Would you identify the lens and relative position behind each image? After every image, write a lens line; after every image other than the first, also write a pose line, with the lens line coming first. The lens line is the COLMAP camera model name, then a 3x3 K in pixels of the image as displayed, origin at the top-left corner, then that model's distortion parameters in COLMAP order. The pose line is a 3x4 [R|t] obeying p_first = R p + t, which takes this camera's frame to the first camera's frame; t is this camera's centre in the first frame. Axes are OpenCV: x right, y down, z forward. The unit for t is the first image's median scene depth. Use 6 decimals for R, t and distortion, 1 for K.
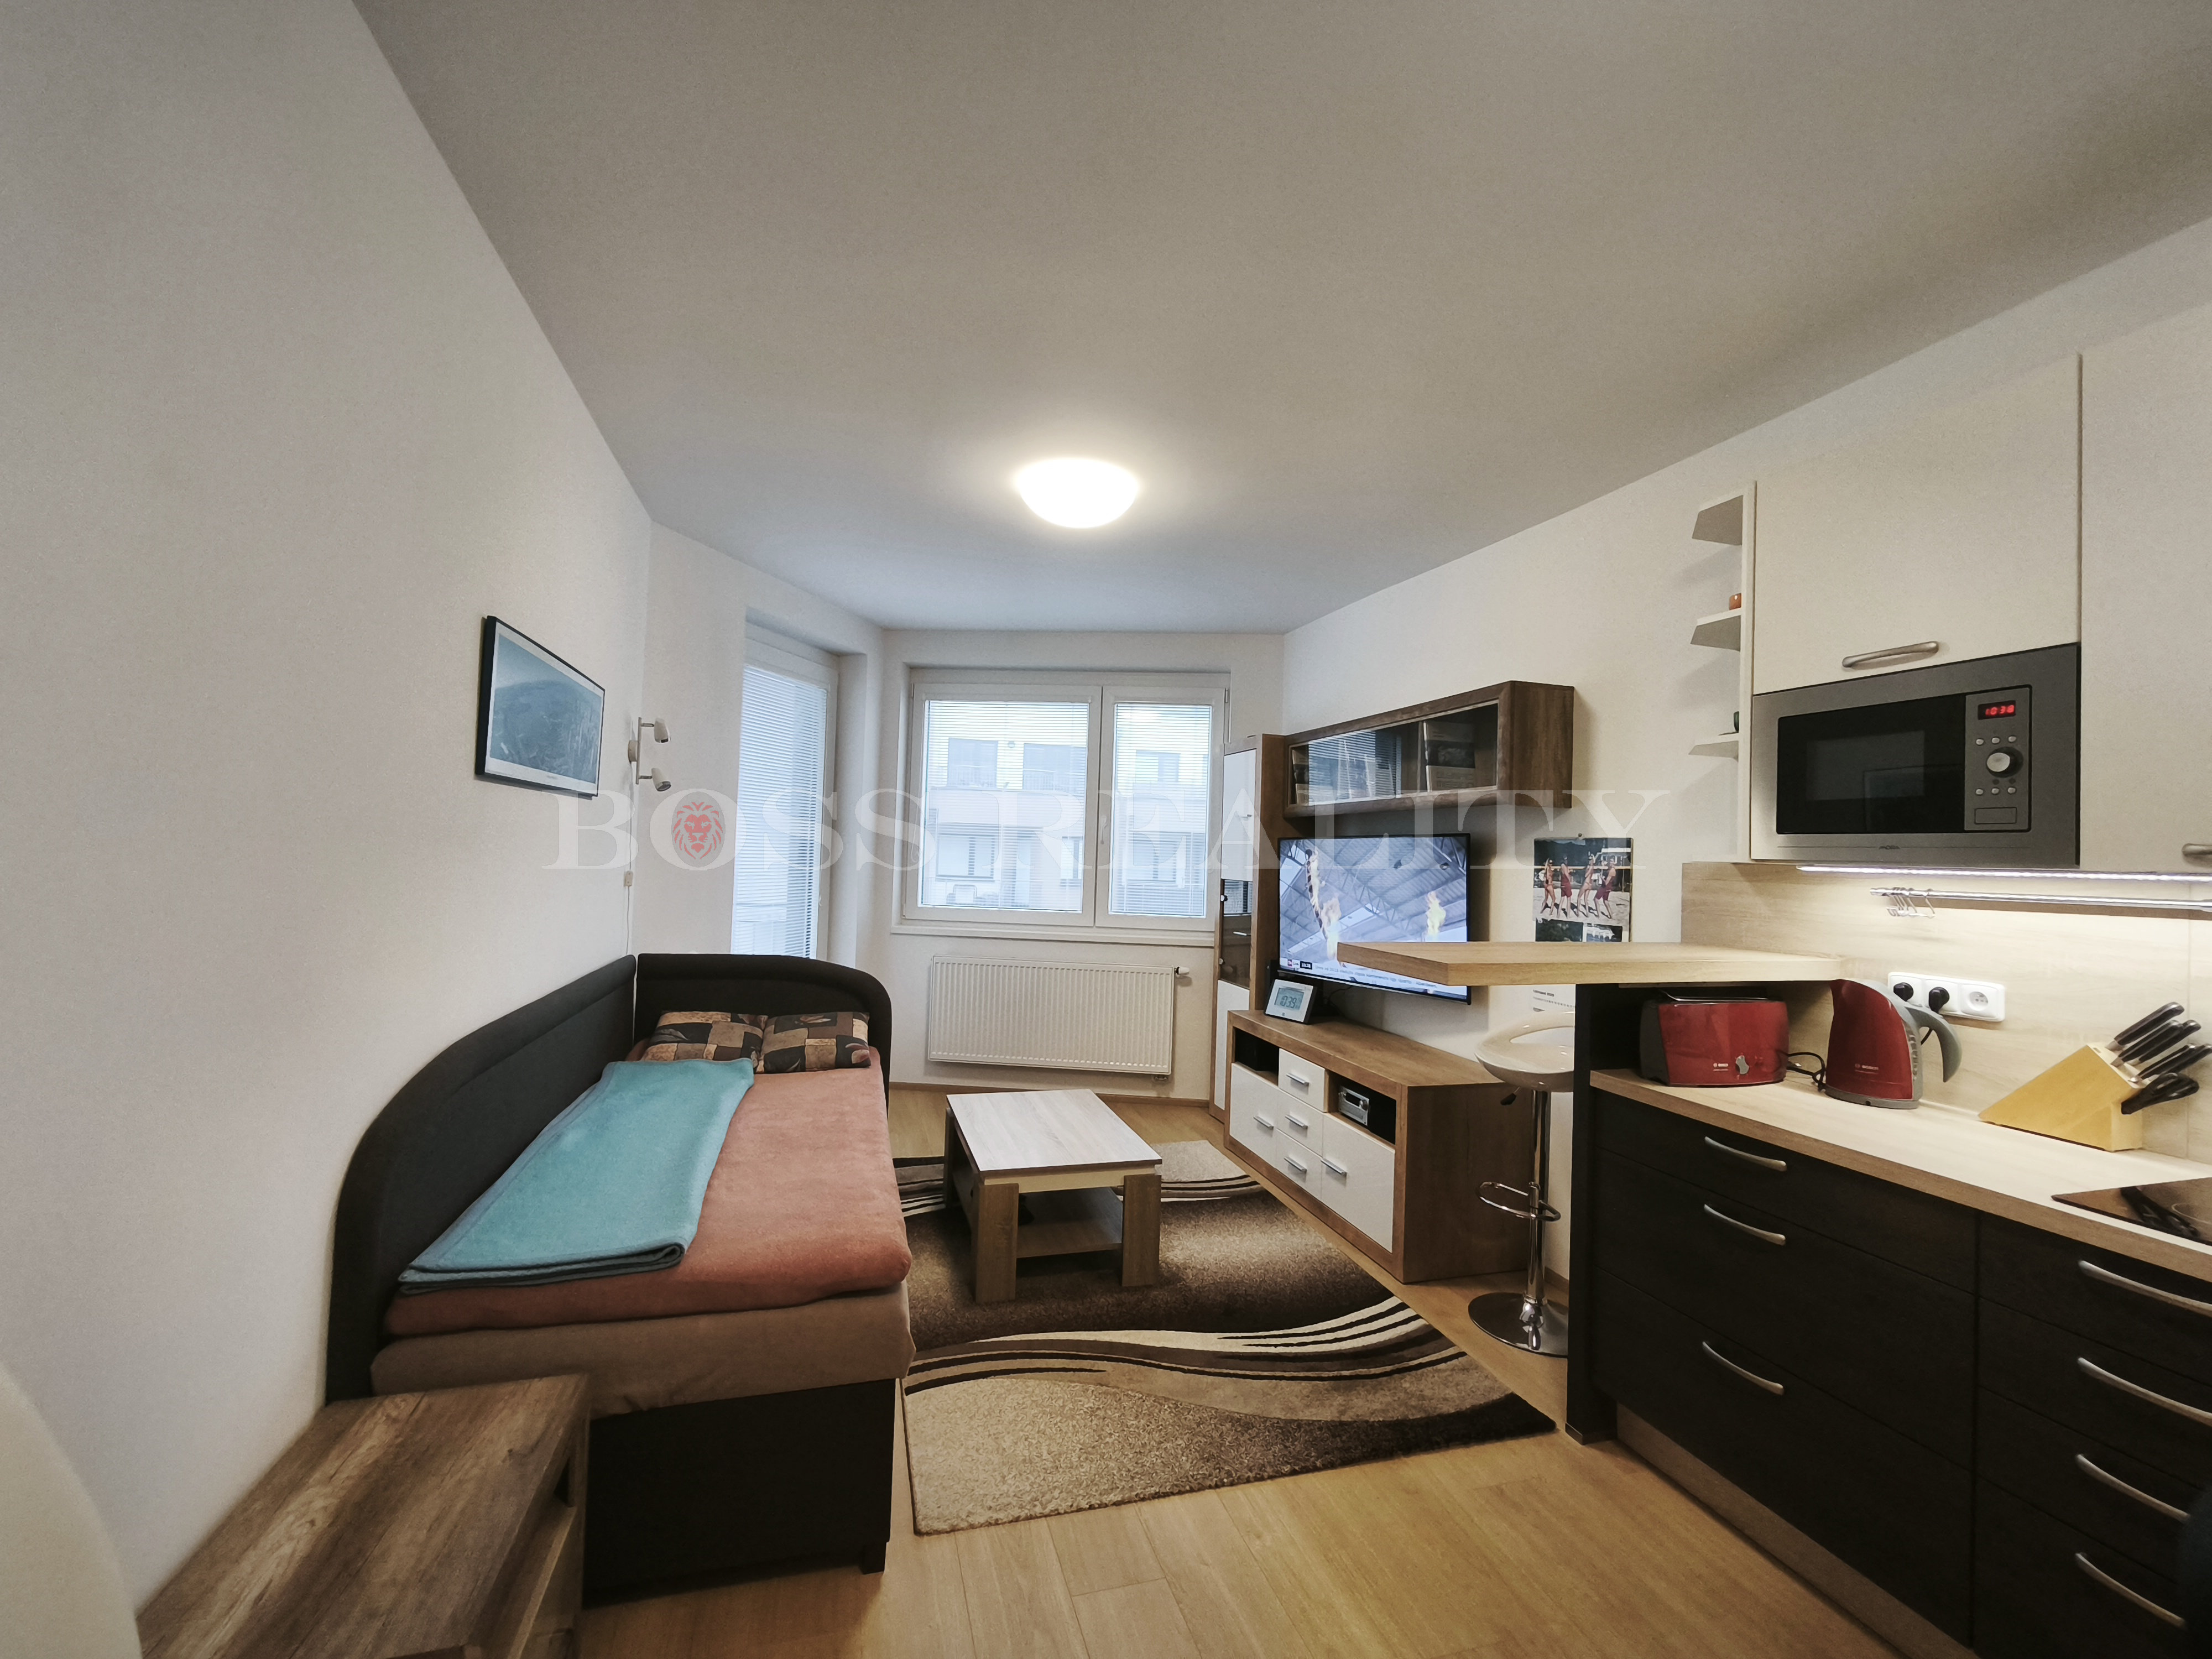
lens RADIAL K [[924.5, 0, 1104.6], [0, 924.5, 837.0], [0, 0, 1]] dist [0.001006, -0.000028]
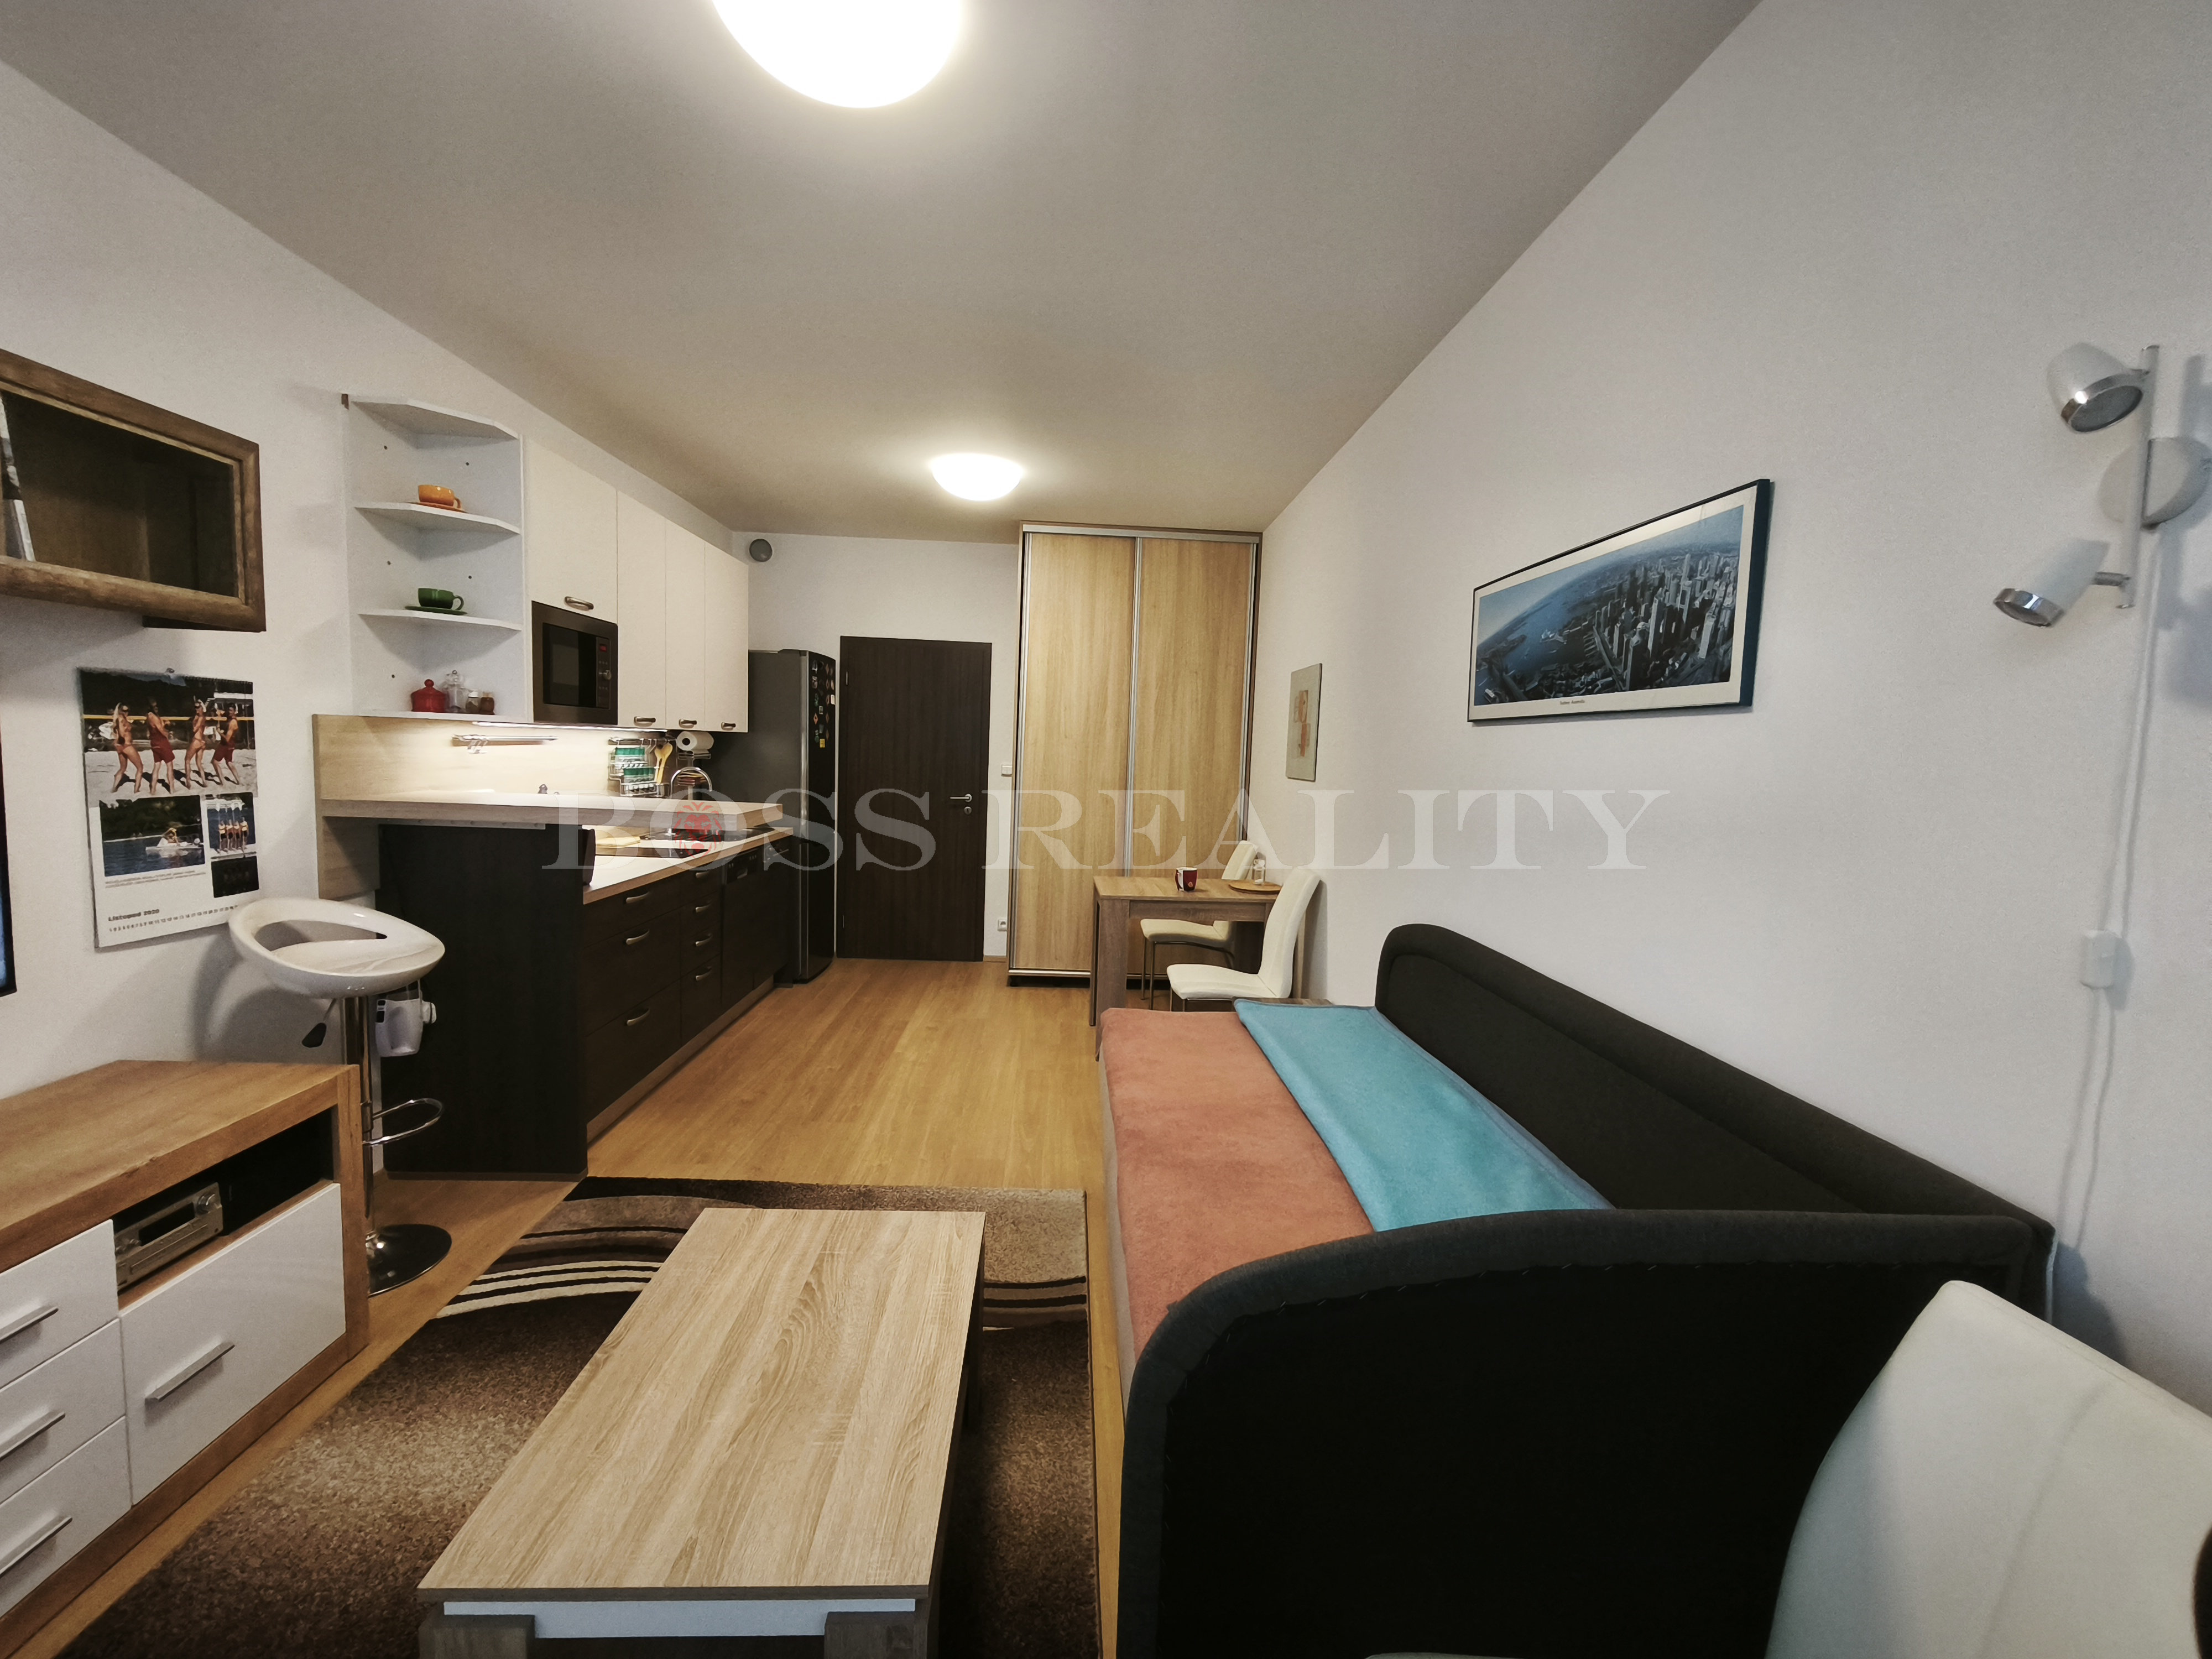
lens RADIAL K [[924.5, 0, 1104.6], [0, 924.5, 837.0], [0, 0, 1]] dist [0.001006, -0.000028]
pose [[-0.969124, -0.093118, 0.228314, -0.348562], [-0.075304, 0.993484, 0.085550, 0.010377], [-0.234793, 0.065716, -0.969821, 1.603550]]
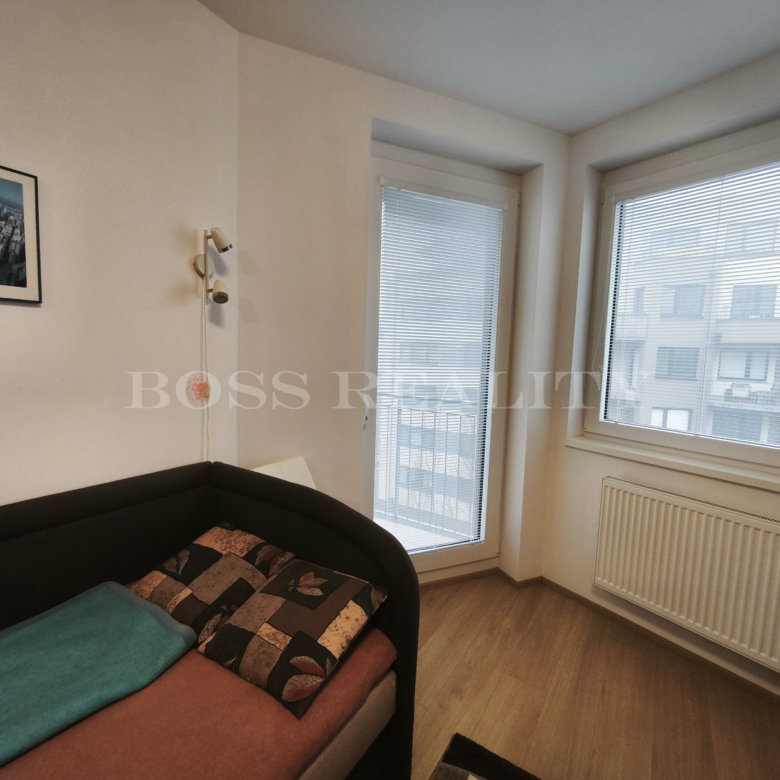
lens RADIAL K [[422.1, 0, 390.0], [0, 422.1, 390.0], [0, 0, 1]] dist [-0.001109, -0.000617]
pose [[0.651311, 0.055961, -0.756745, -0.017420], [0.007866, 0.996725, 0.080478, 0.010019], [0.758770, -0.058369, 0.648738, 1.003407]]
